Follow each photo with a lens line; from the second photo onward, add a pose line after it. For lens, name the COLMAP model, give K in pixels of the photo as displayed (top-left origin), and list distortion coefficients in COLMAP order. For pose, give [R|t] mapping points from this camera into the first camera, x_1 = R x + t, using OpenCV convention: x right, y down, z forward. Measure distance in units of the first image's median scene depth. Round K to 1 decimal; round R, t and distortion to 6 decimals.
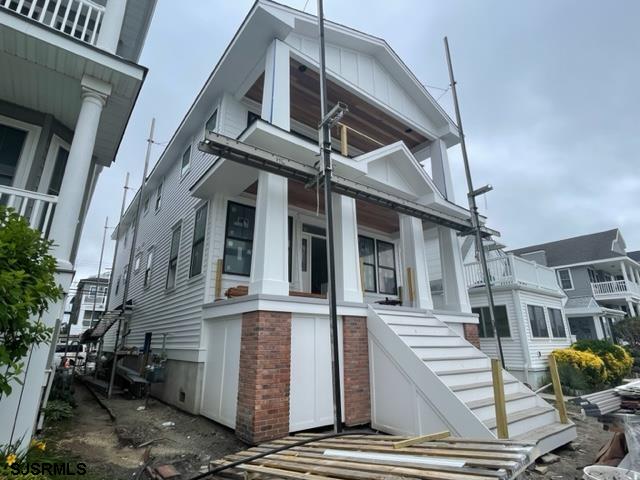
lens RADIAL K [[334.1, 0, 320.0], [0, 334.1, 240.0], [0, 0, 1]] dist [-0.000944, -0.000221]
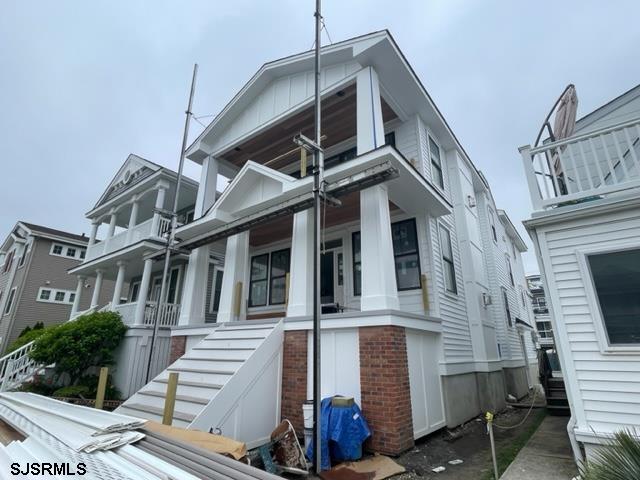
lens RADIAL K [[335.7, 0, 320.0], [0, 335.7, 240.0], [0, 0, 1]] dist [0.000878, 0.000014]
pose [[0.253809, -0.304850, -0.917958, 1.136350], [0.281256, 0.931288, -0.231512, 0.230401], [0.925460, -0.199422, 0.322111, 0.782204]]
